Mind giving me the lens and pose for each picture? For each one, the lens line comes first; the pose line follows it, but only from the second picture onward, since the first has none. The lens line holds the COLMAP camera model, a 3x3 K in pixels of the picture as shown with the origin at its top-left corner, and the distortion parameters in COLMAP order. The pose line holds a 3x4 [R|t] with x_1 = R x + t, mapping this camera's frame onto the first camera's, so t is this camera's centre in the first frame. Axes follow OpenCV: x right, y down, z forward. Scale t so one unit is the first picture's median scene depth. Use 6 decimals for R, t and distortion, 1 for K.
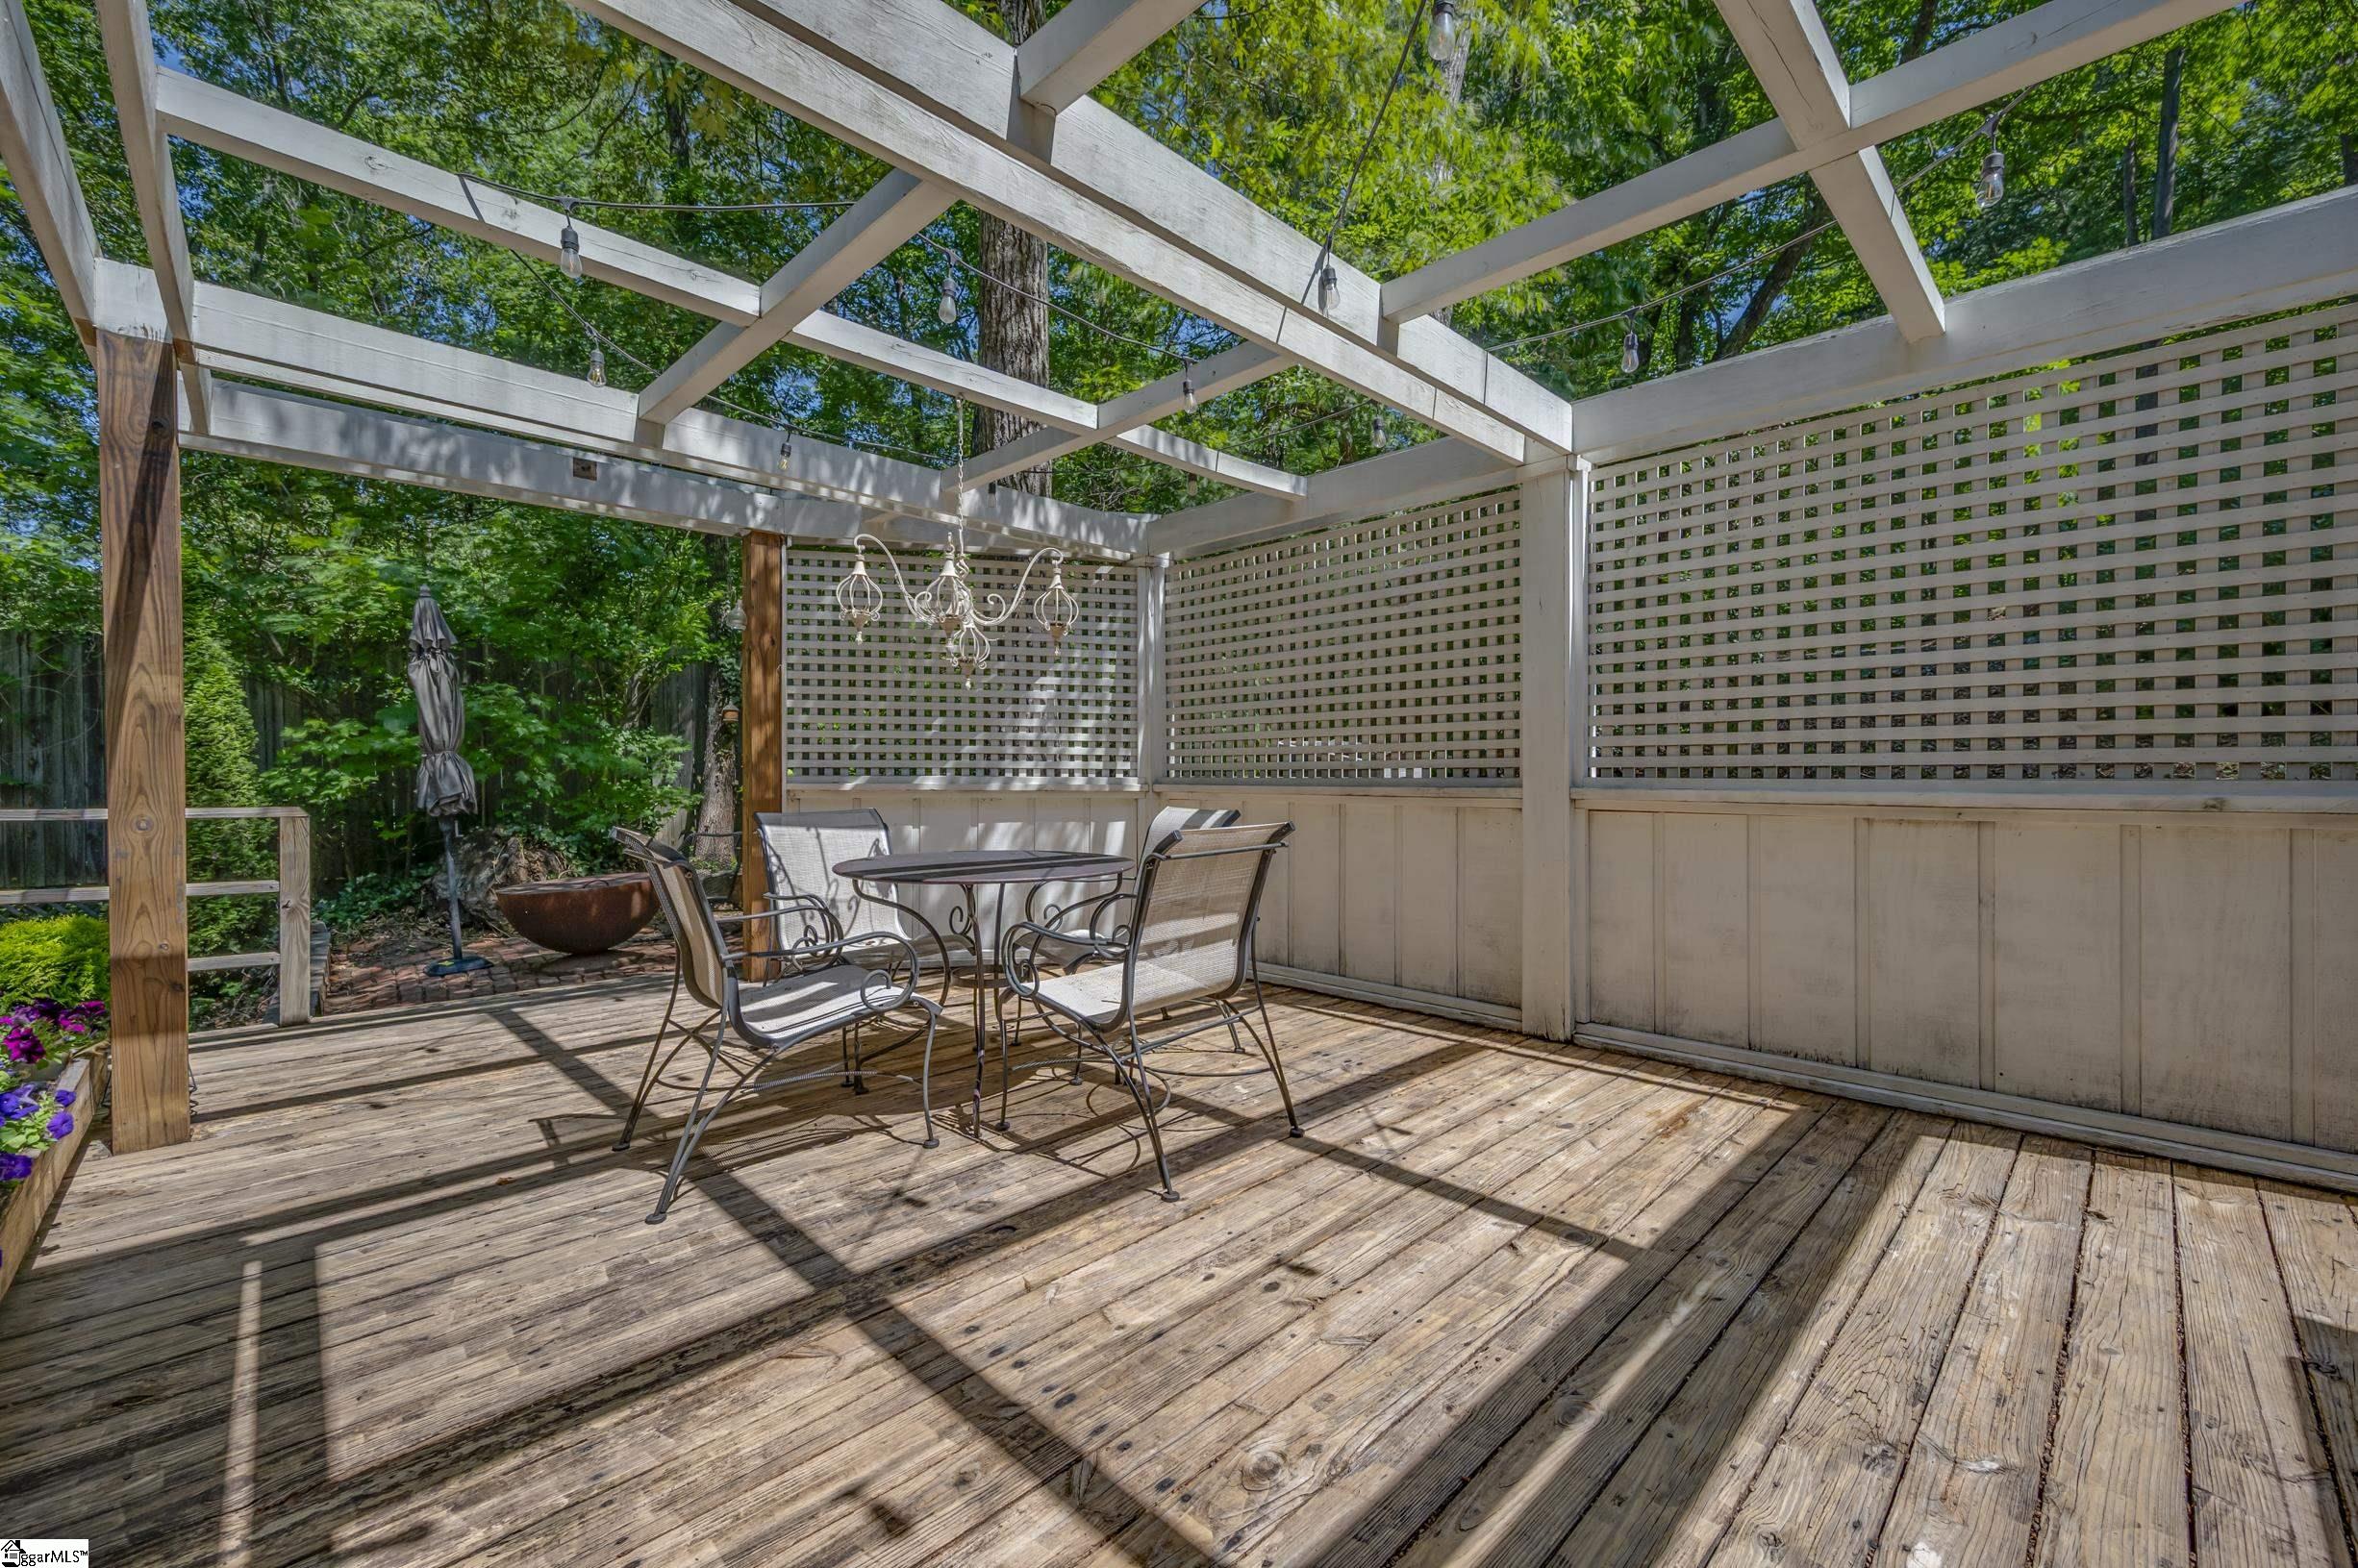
lens RADIAL K [[932.0, 0, 1190.3], [0, 932.0, 783.1], [0, 0, 1]] dist [0.000129, -0.000107]
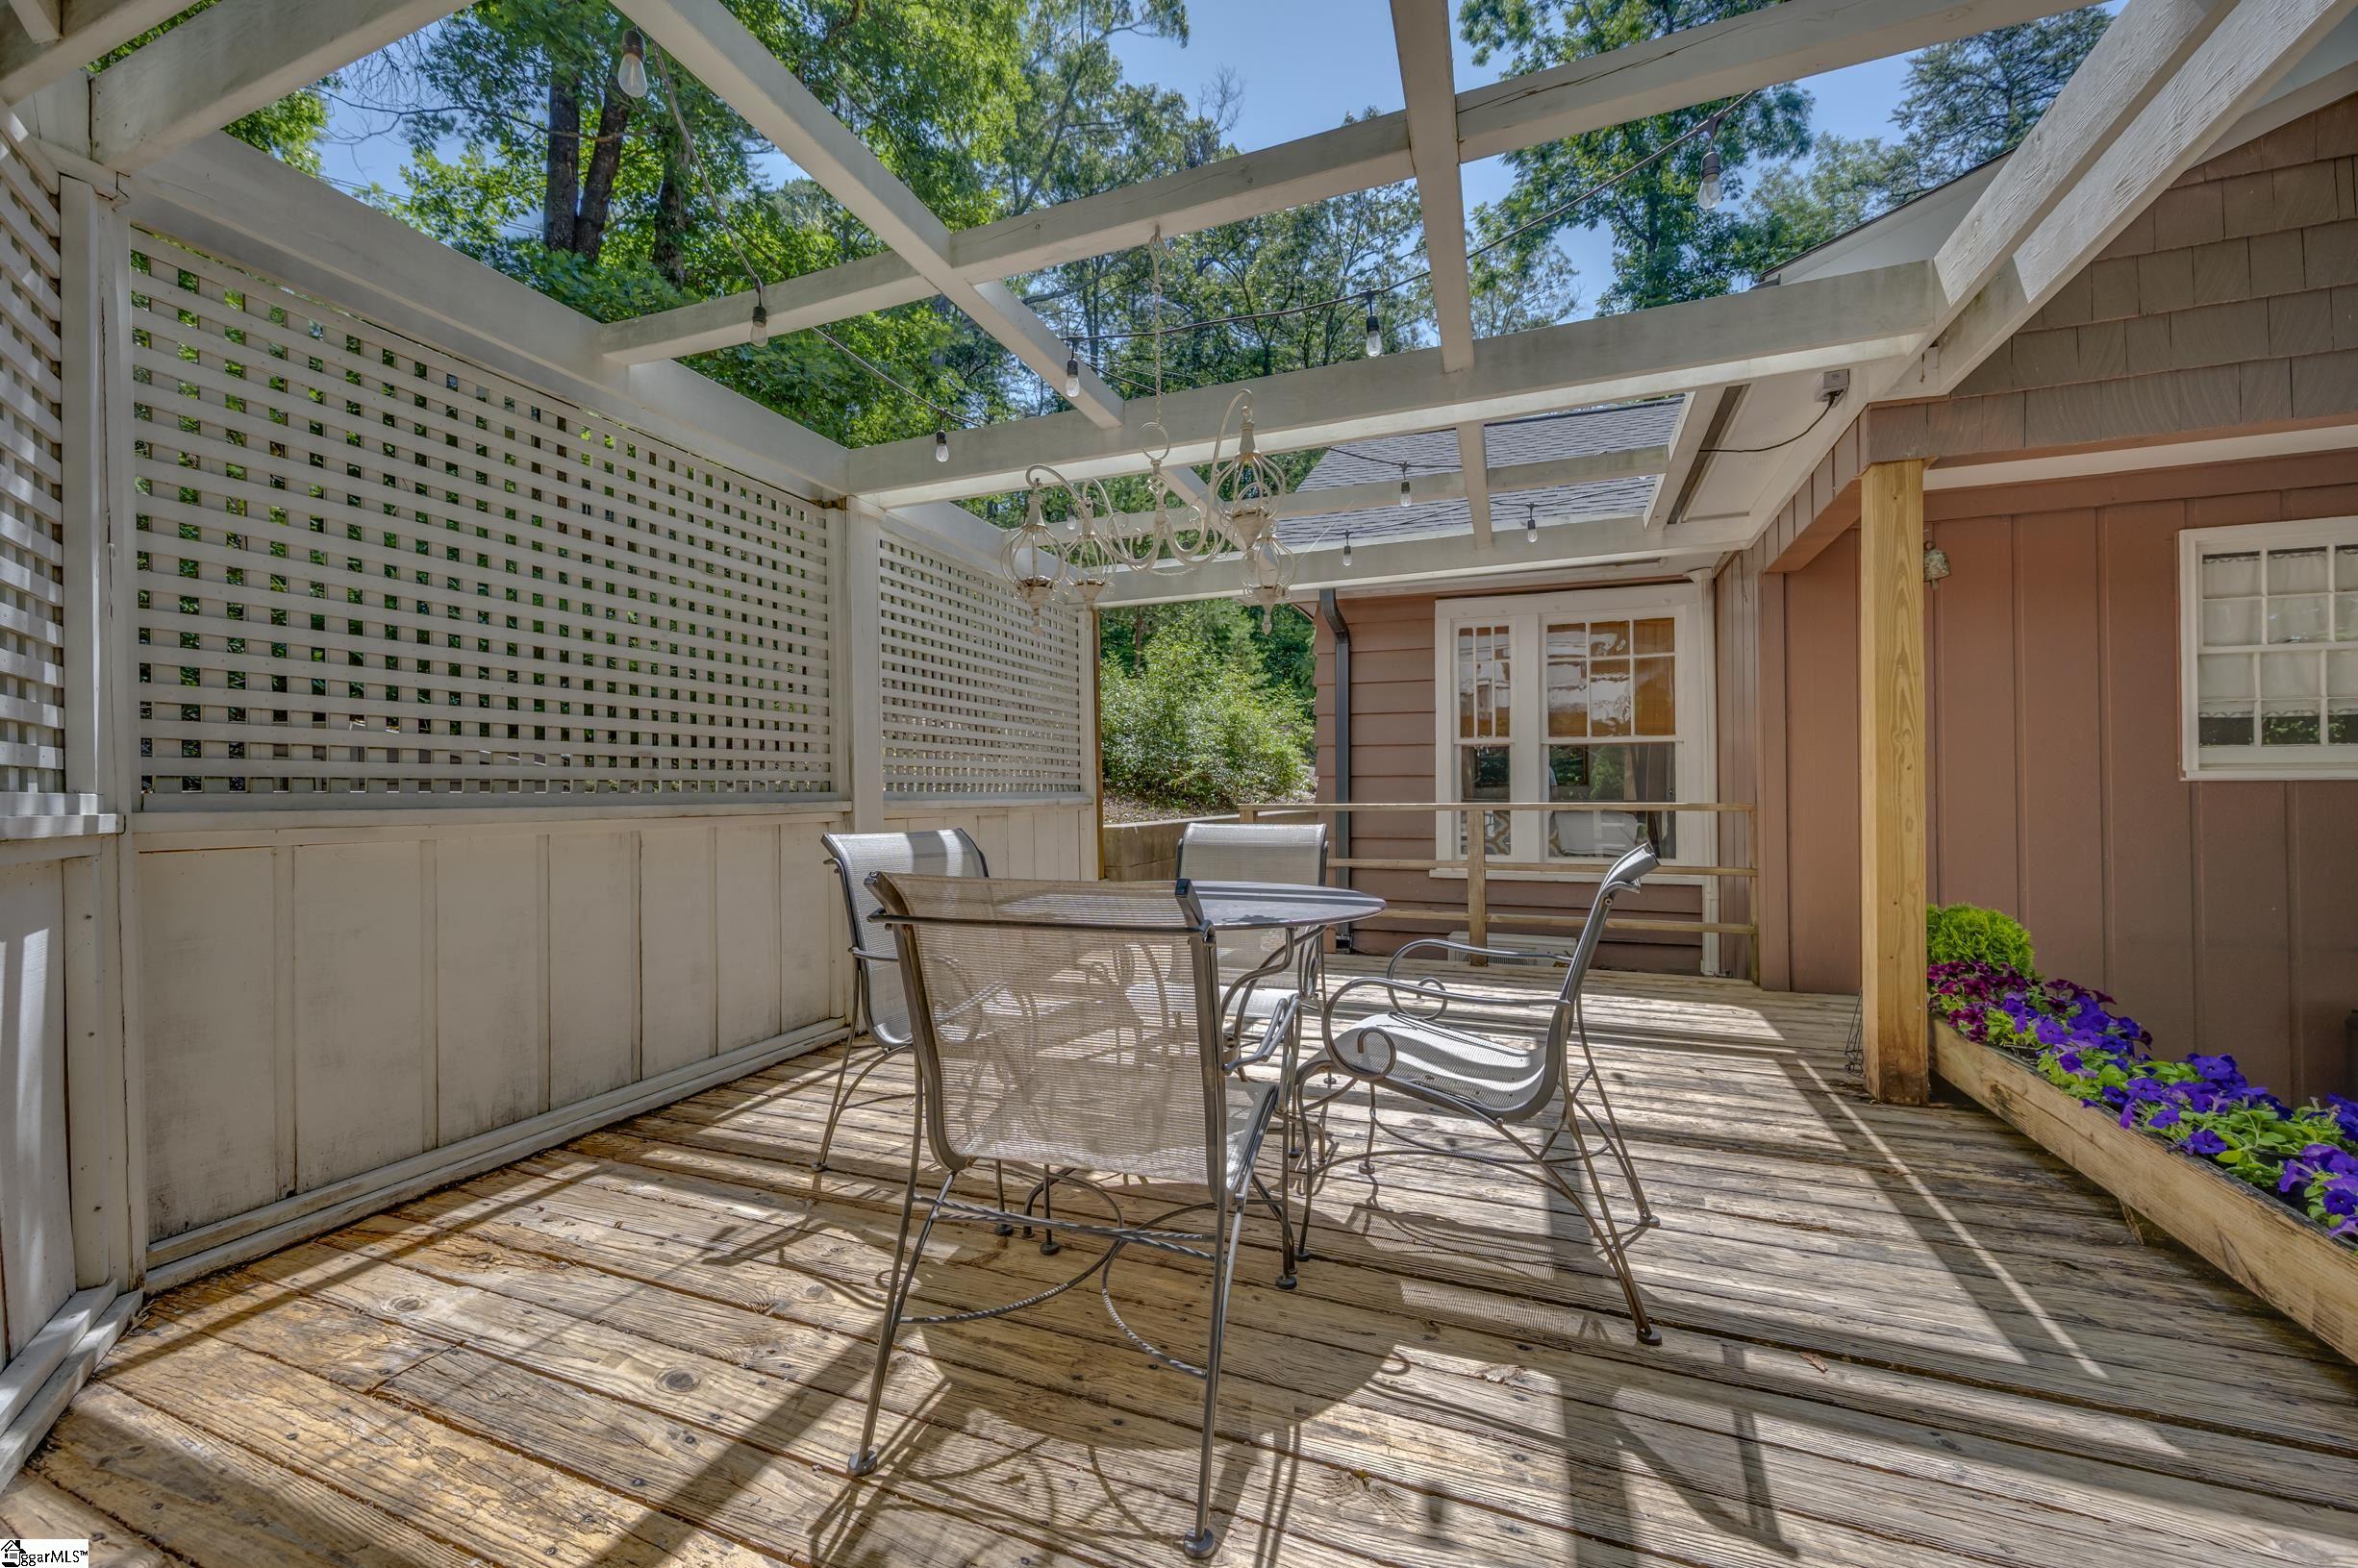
lens RADIAL K [[932.0, 0, 1190.3], [0, 932.0, 783.1], [0, 0, 1]] dist [0.000129, -0.000107]
pose [[-0.421776, 0.011610, 0.906625, -0.878653], [0.014103, 0.999881, -0.006244, -0.004091], [-0.906590, 0.010153, -0.421890, 1.276397]]
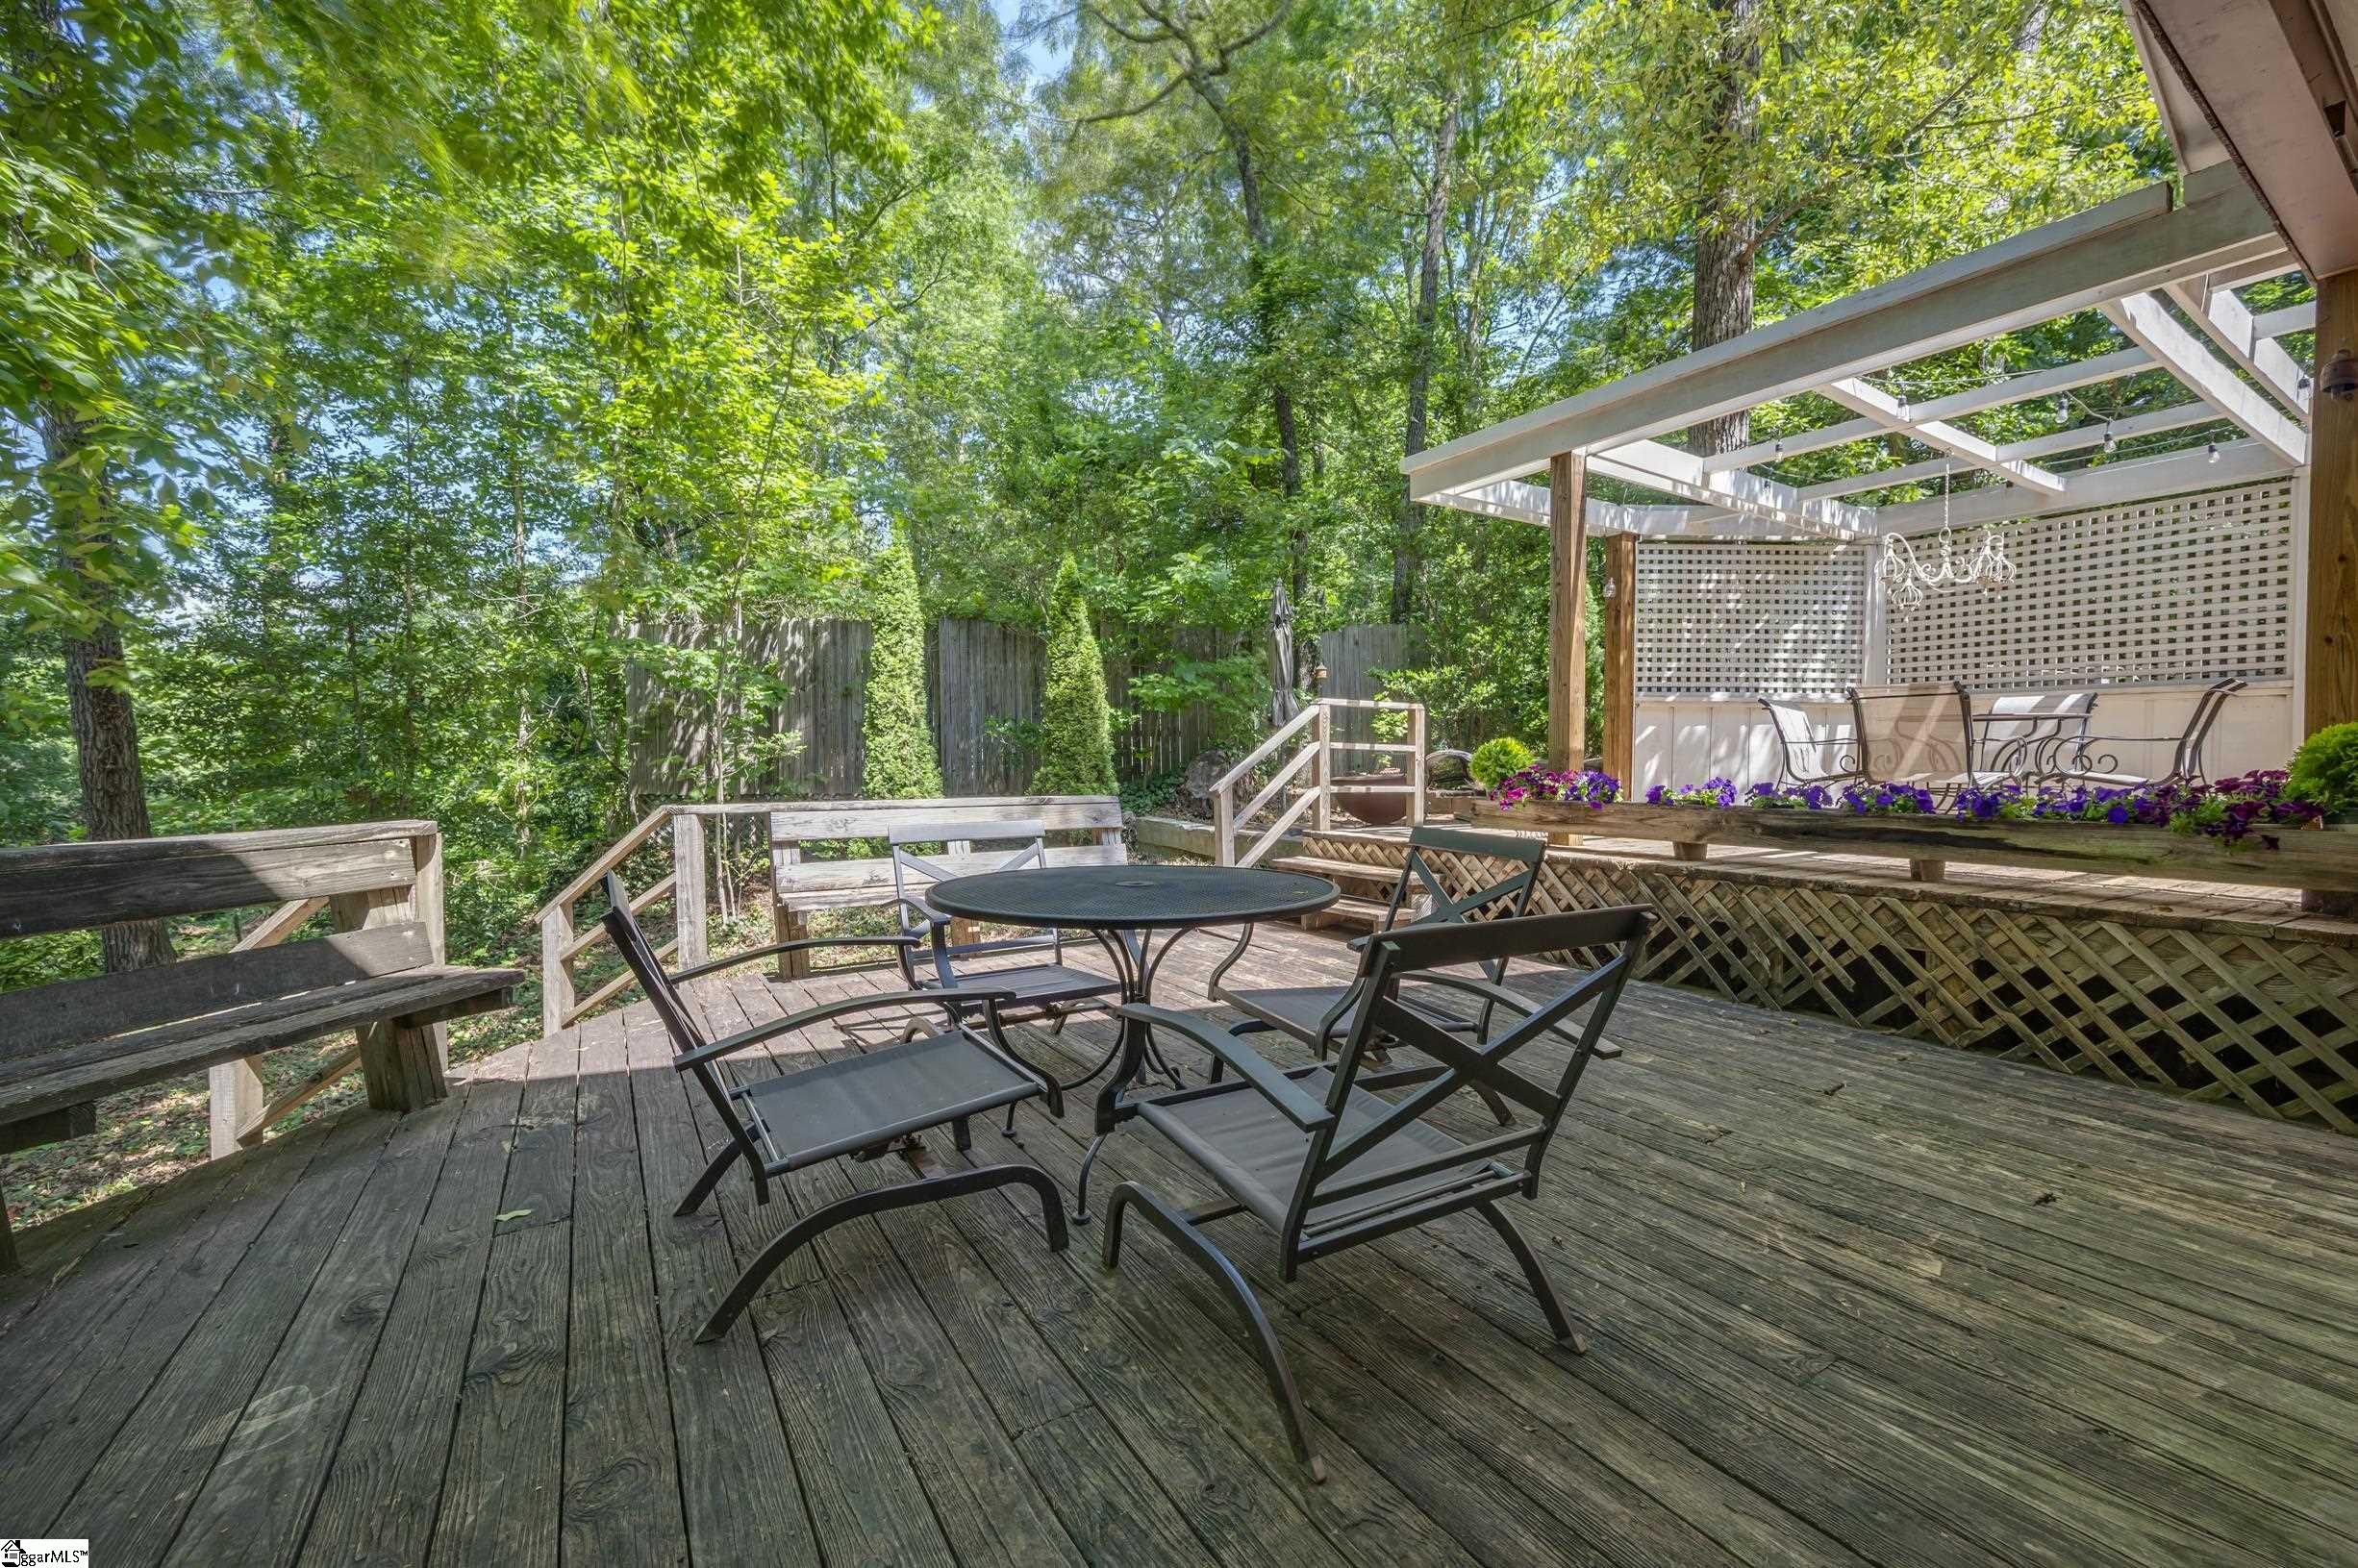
lens RADIAL K [[932.0, 0, 1190.3], [0, 932.0, 783.1], [0, 0, 1]] dist [0.000129, -0.000107]
pose [[0.978937, 0.008291, -0.203993, -1.272013], [-0.004501, 0.999809, 0.019035, 0.178412], [0.204111, -0.017716, 0.978787, -0.999595]]
